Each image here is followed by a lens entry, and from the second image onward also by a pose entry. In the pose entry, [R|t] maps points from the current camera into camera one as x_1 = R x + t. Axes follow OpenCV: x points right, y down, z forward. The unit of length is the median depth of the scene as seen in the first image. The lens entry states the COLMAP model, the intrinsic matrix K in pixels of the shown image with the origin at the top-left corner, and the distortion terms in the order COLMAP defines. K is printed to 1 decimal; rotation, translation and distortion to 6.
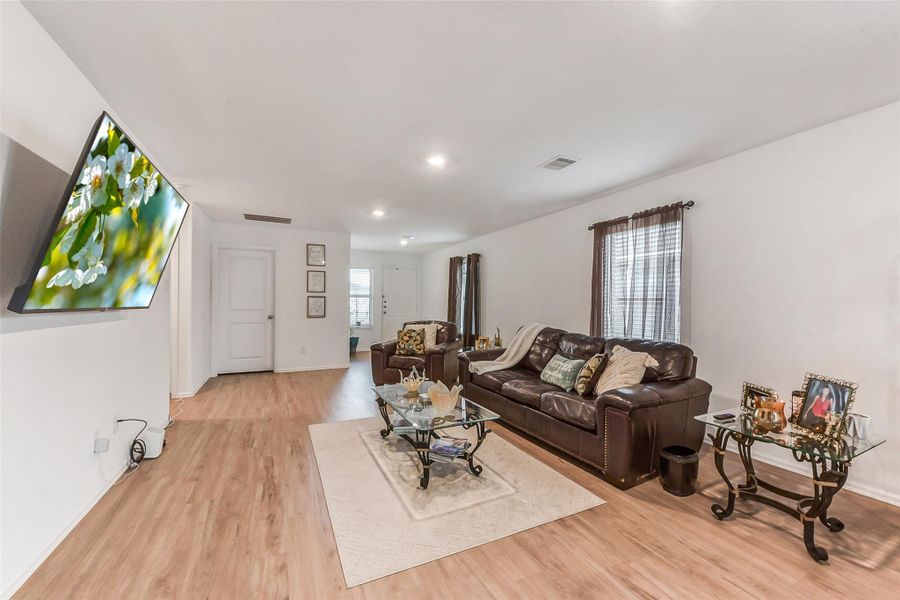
lens RADIAL K [[354.7, 0, 450.6], [0, 354.7, 305.5], [0, 0, 1]] dist [0.004086, 0.000303]
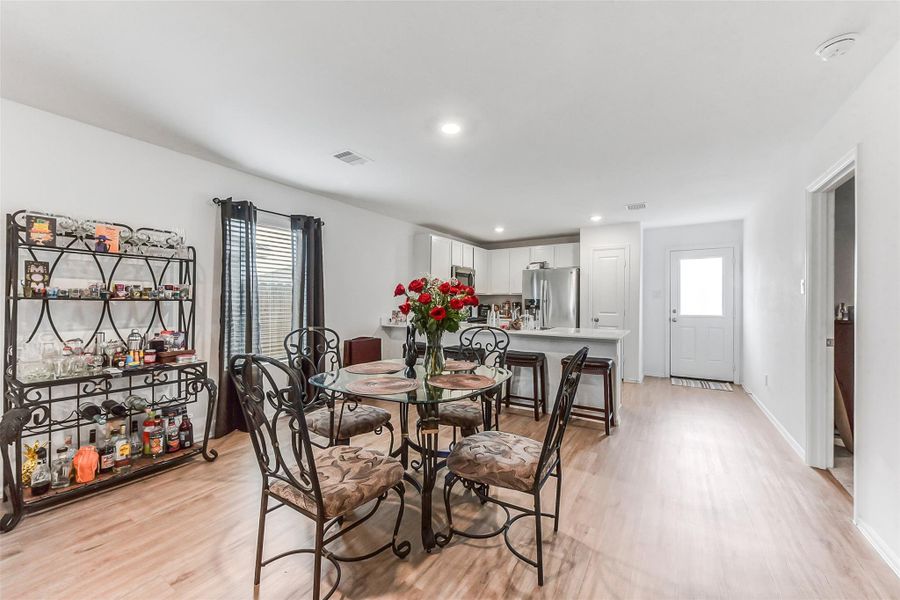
lens RADIAL K [[354.7, 0, 443.6], [0, 354.7, 297.5], [0, 0, 1]] dist [0.004086, 0.000303]
pose [[-0.532794, 0.003659, 0.846237, -0.526940], [-0.005377, 0.999956, -0.007708, -0.009794], [-0.846228, -0.008657, -0.532751, 1.059398]]
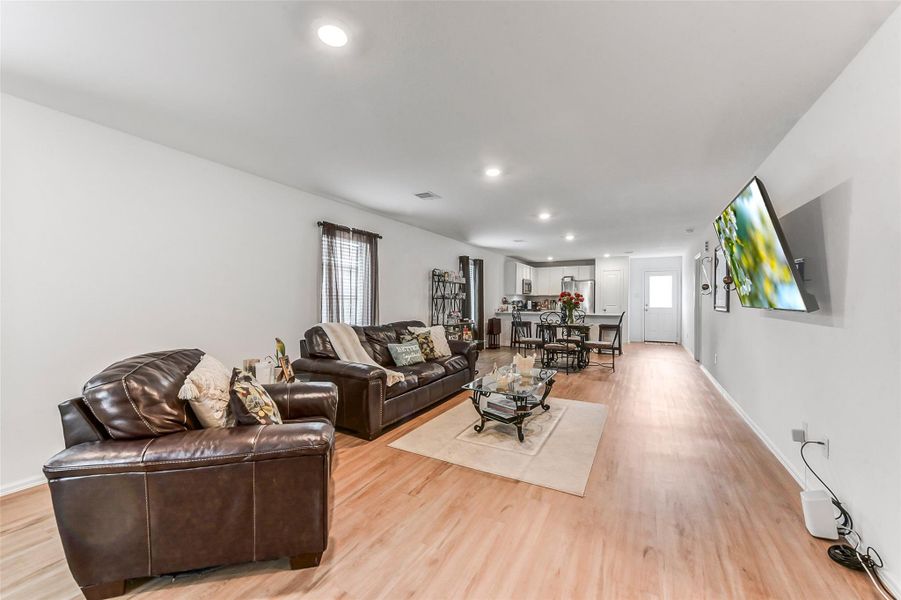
lens RADIAL K [[355.1, 0, 452.9], [0, 355.1, 302.2], [0, 0, 1]] dist [0.004086, 0.000303]
pose [[-0.589716, -0.014924, 0.807473, -0.679061], [-0.005281, 0.999879, 0.014624, -0.013108], [-0.807593, 0.004359, -0.589724, 1.372633]]
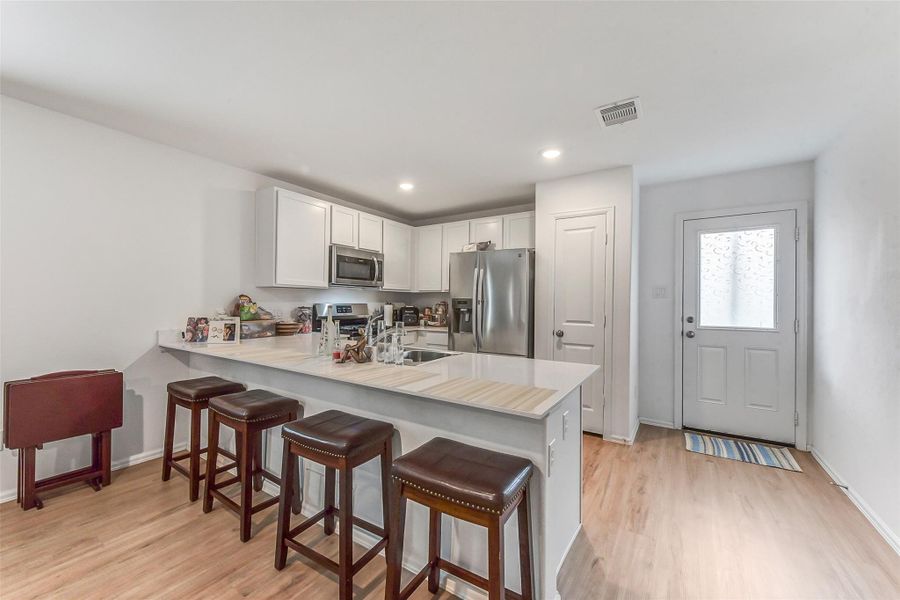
lens RADIAL K [[354.7, 0, 452.4], [0, 354.7, 301.0], [0, 0, 1]] dist [0.004086, 0.000303]
pose [[-0.527807, -0.000294, 0.849364, -0.445474], [-0.009292, 0.999942, -0.005428, -0.009034], [-0.849314, -0.010757, -0.527779, 0.889392]]
